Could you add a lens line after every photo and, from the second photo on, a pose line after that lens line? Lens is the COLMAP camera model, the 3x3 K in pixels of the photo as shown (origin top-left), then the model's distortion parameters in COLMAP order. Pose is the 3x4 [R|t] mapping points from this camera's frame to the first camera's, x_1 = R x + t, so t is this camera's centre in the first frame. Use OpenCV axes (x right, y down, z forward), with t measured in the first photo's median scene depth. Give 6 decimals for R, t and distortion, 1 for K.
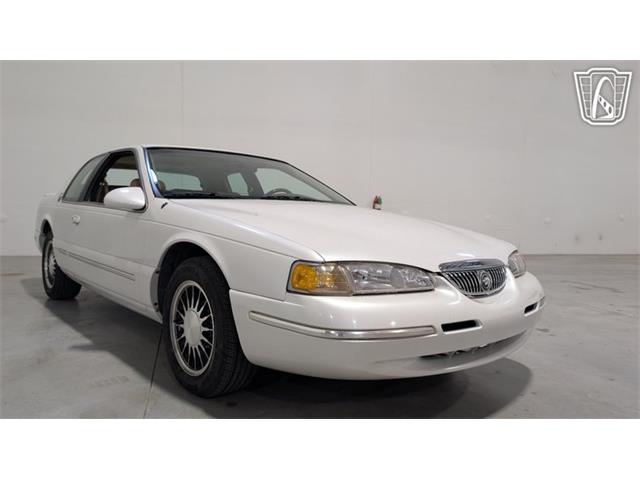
lens RADIAL K [[455.9, 0, 321.1], [0, 455.9, 238.9], [0, 0, 1]] dist [0.015782, -0.012063]
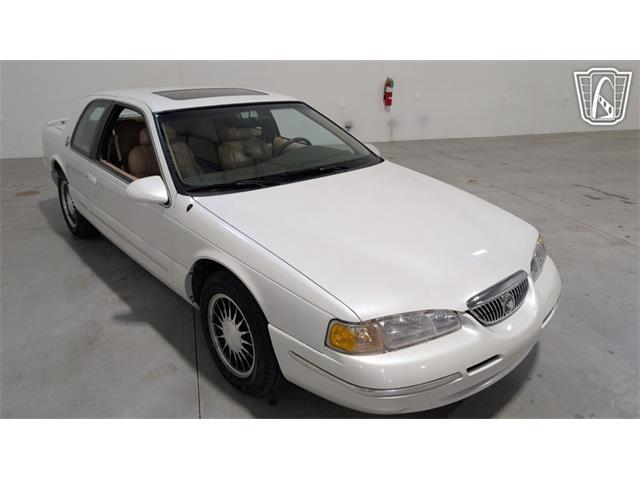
lens RADIAL K [[455.9, 0, 323.0], [0, 455.9, 234.8], [0, 0, 1]] dist [0.015782, -0.012063]
pose [[0.999858, -0.015739, -0.006091, -0.052859], [0.016850, 0.951207, 0.308093, -0.349834], [0.000944, -0.308152, 0.951337, 0.041554]]
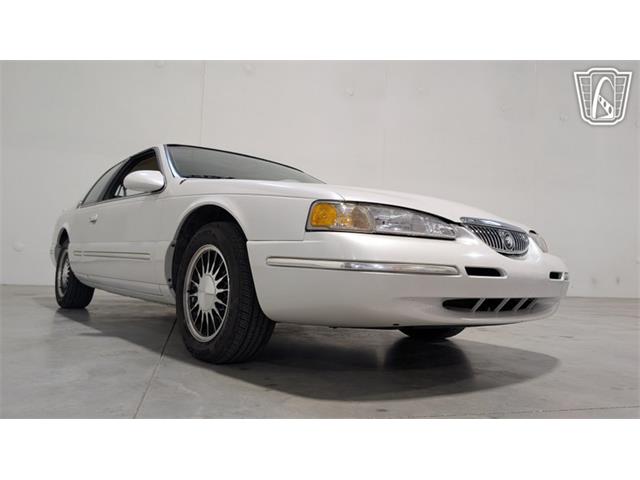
lens RADIAL K [[455.9, 0, 319.8], [0, 455.9, 238.8], [0, 0, 1]] dist [0.015782, -0.012063]
pose [[0.999668, 0.008567, -0.024293, -0.015907], [-0.011504, 0.992280, -0.123480, 0.190714], [0.023047, 0.123719, 0.992050, 0.020001]]
